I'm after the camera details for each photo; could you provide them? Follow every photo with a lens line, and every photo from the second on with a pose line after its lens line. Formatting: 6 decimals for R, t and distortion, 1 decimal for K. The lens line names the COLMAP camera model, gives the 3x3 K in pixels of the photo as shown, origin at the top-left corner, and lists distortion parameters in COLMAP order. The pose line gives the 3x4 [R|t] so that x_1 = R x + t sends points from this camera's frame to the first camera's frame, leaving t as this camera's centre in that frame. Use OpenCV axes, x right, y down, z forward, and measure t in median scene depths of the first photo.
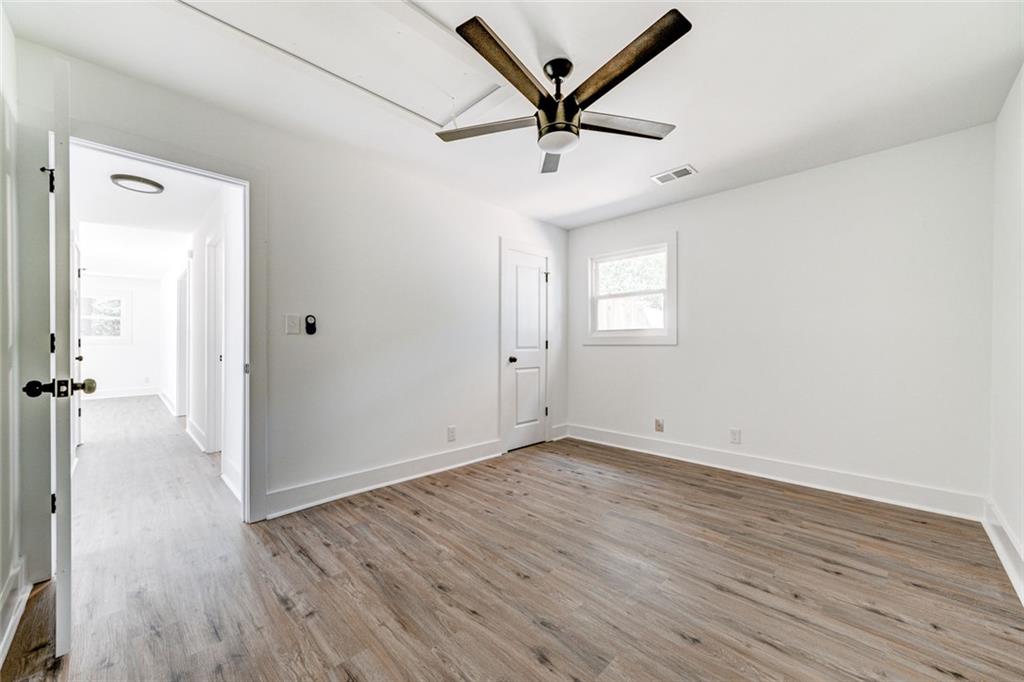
lens RADIAL K [[370.8, 0, 507.4], [0, 370.8, 342.4], [0, 0, 1]] dist [0.003357, -0.000191]
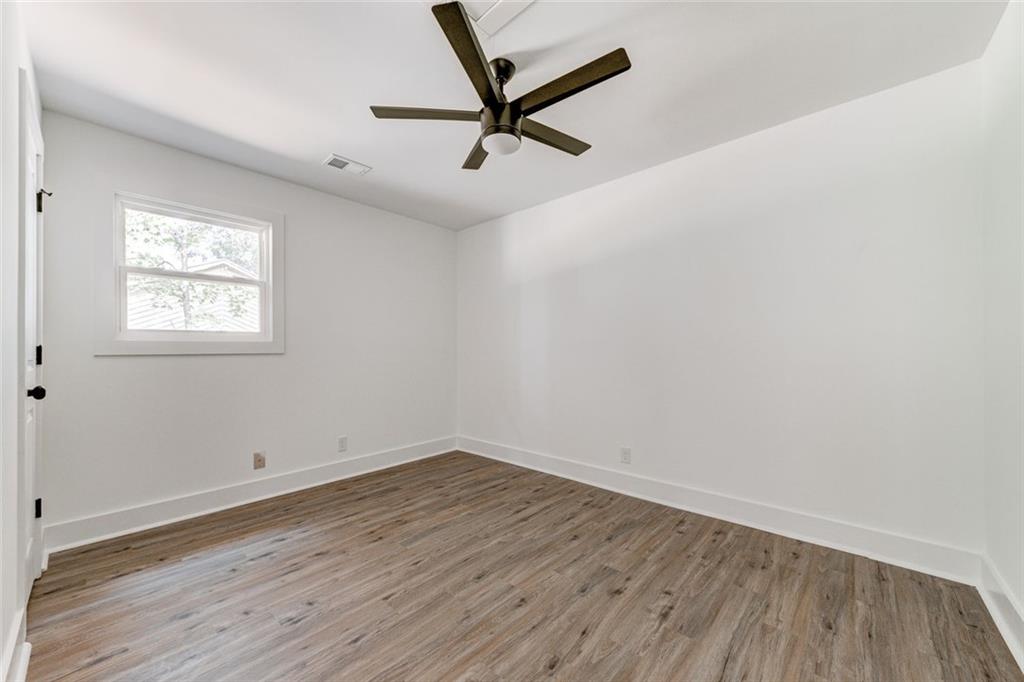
lens RADIAL K [[435.4, 0, 511.4], [0, 435.4, 346.6], [0, 0, 1]] dist [0.001117, -0.000833]
pose [[-0.093086, 0.011738, 0.995589, -0.732802], [0.002943, 0.999929, -0.011514, 0.005076], [-0.995654, 0.001858, -0.093113, 0.793441]]
